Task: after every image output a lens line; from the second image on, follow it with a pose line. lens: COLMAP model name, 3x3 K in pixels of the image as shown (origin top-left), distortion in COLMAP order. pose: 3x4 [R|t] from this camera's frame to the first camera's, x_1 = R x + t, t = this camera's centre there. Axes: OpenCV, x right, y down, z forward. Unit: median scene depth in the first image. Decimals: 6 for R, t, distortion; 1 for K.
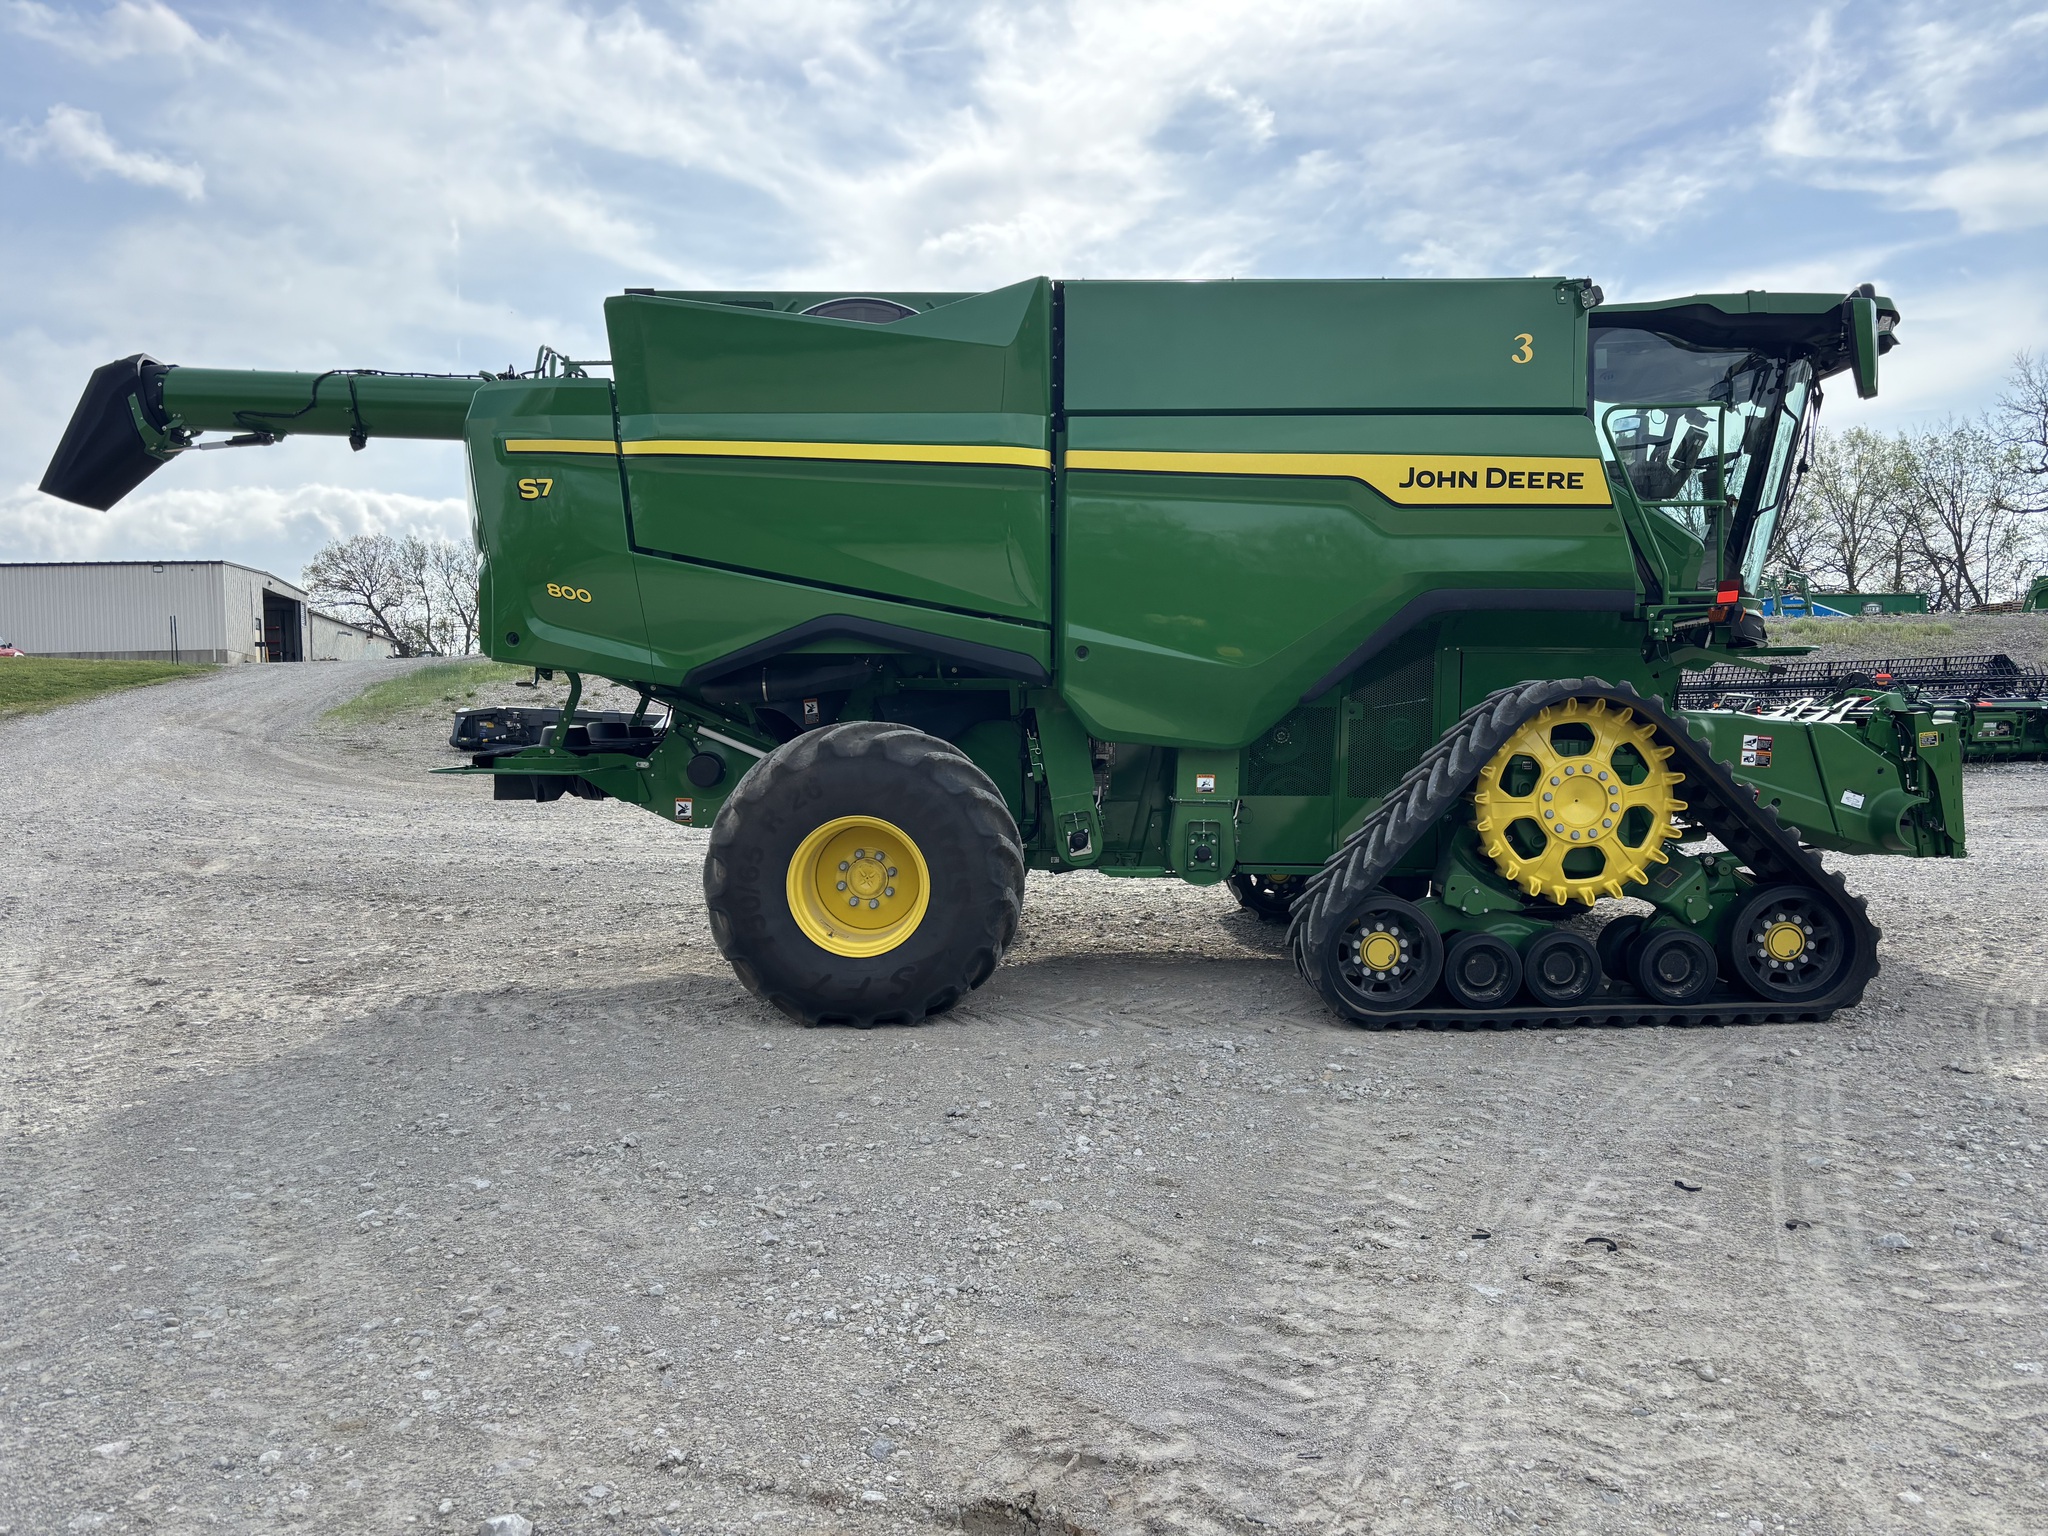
lens RADIAL K [[1585.7, 0, 1001.0], [0, 1585.7, 754.0], [0, 0, 1]] dist [0.062116, -0.074599]
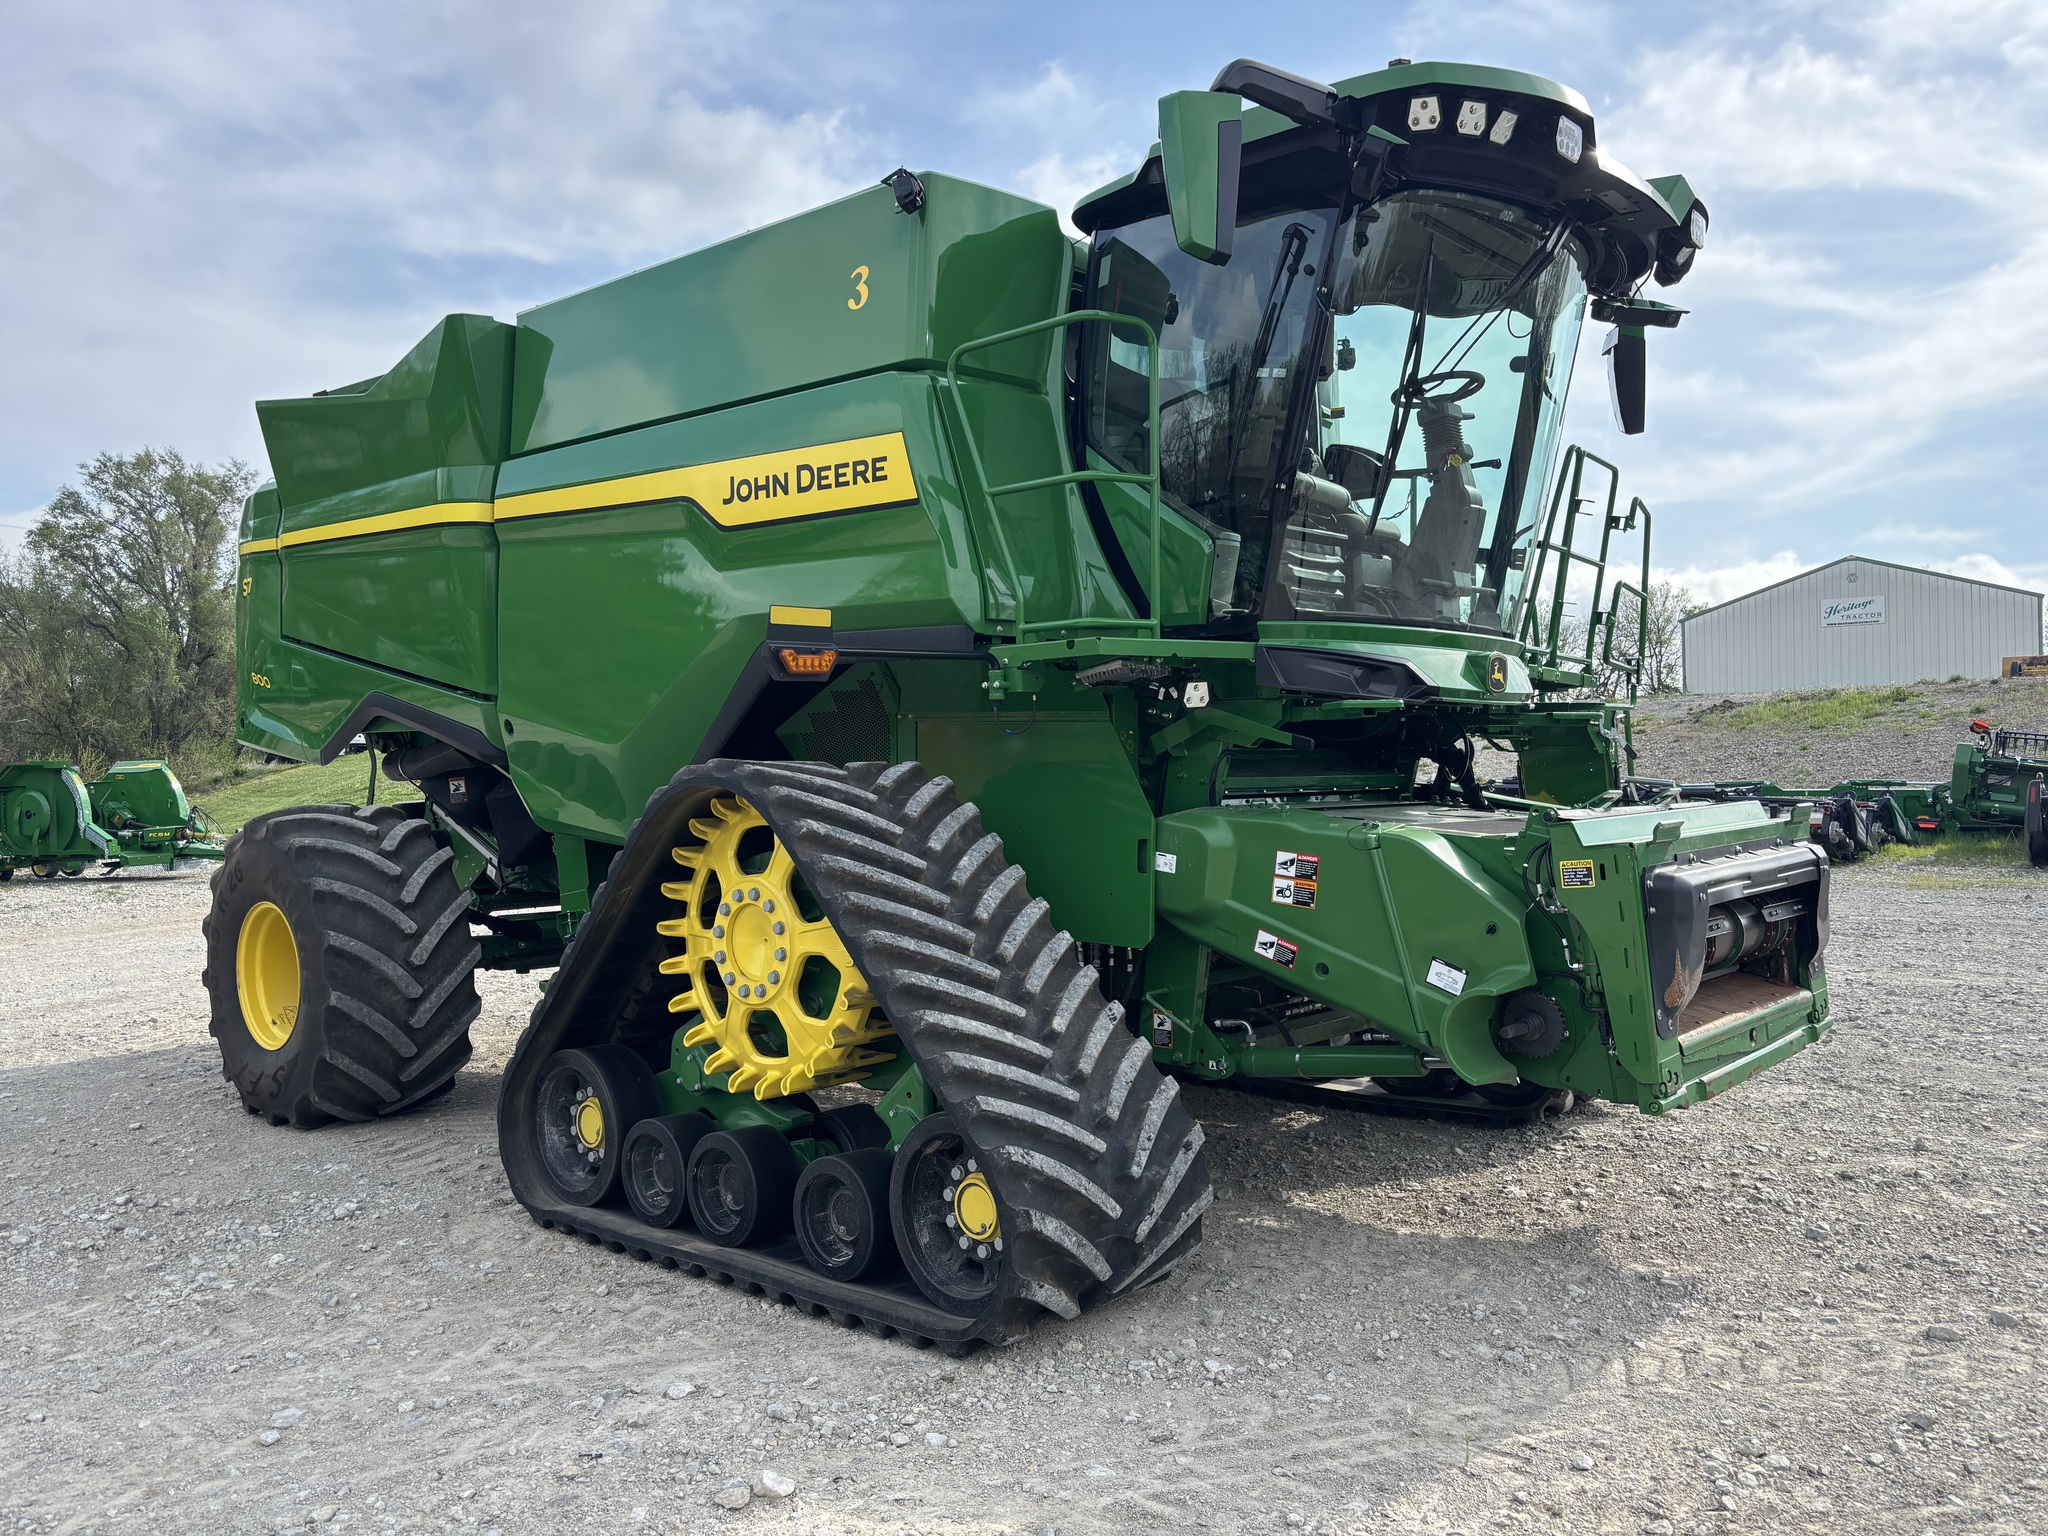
lens RADIAL K [[1478.2, 0, 1024.0], [0, 1478.2, 768.0], [0, 0, 1]] dist [0.091096, -0.107449]
pose [[0.758420, 0.006504, -0.651734, 0.817265], [-0.020836, 0.999681, -0.014271, -0.035886], [0.651433, 0.024403, 0.758313, 0.562323]]
